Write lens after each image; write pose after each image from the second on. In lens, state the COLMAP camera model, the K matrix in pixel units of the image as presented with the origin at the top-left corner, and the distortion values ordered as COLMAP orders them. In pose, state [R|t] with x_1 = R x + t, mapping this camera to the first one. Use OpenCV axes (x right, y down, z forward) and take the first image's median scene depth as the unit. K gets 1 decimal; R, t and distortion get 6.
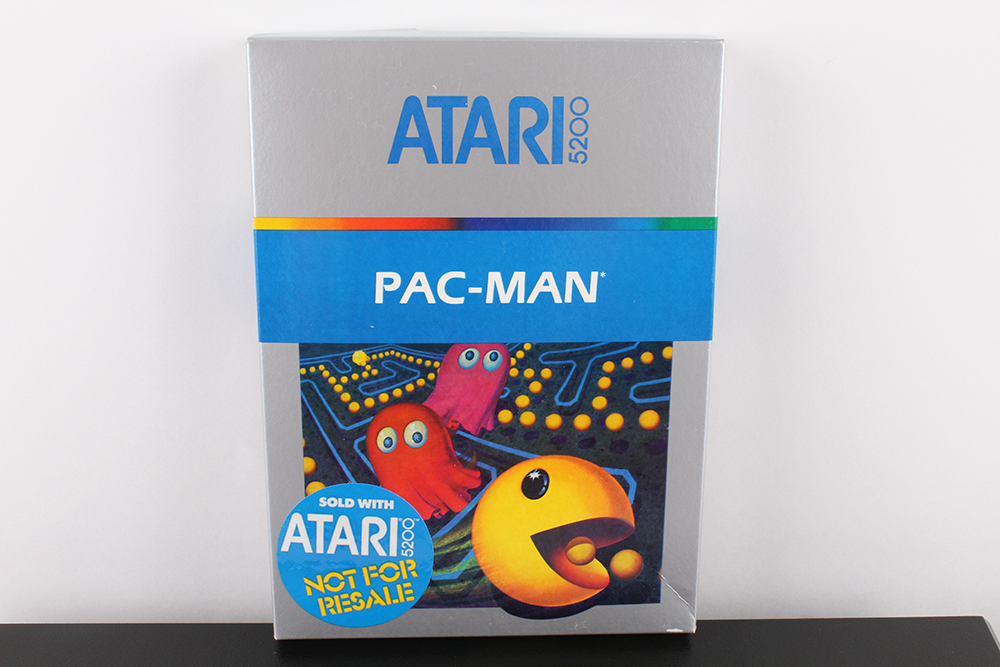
lens RADIAL K [[1258.5, 0, 500.0], [0, 1258.5, 333.5], [0, 0, 1]] dist [-0.118471, 0.000650]
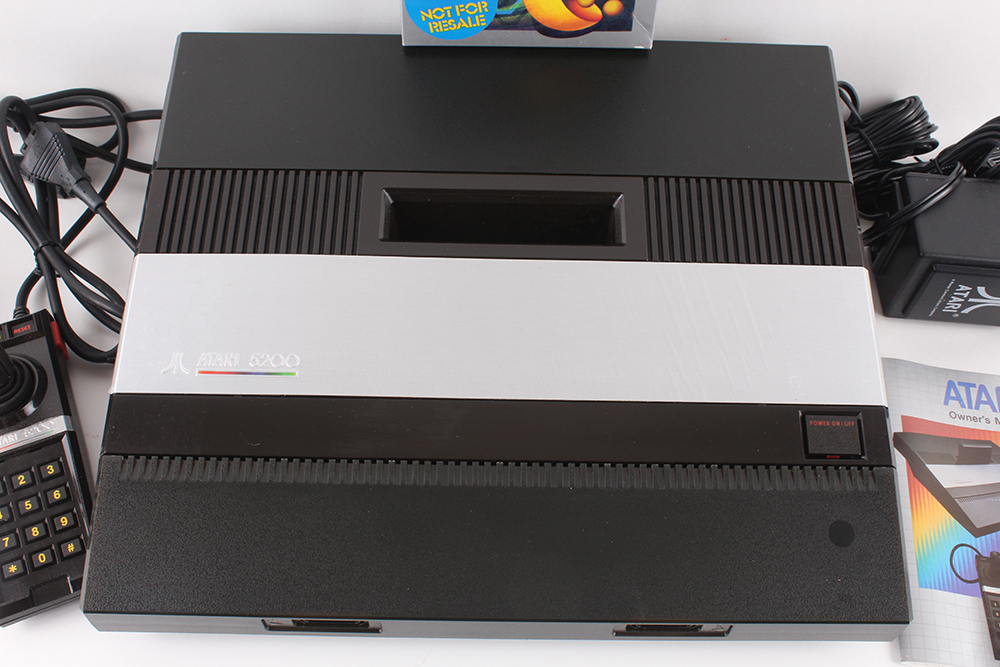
lens RADIAL K [[1126.6, 0, 500.0], [0, 1126.6, 333.5], [0, 0, 1]] dist [-0.134213, 0.183316]
pose [[0.999242, 0.036954, -0.012235, -0.015812], [-0.024636, 0.843702, 0.536247, -0.250067], [0.030139, -0.535539, 0.843972, -0.506911]]
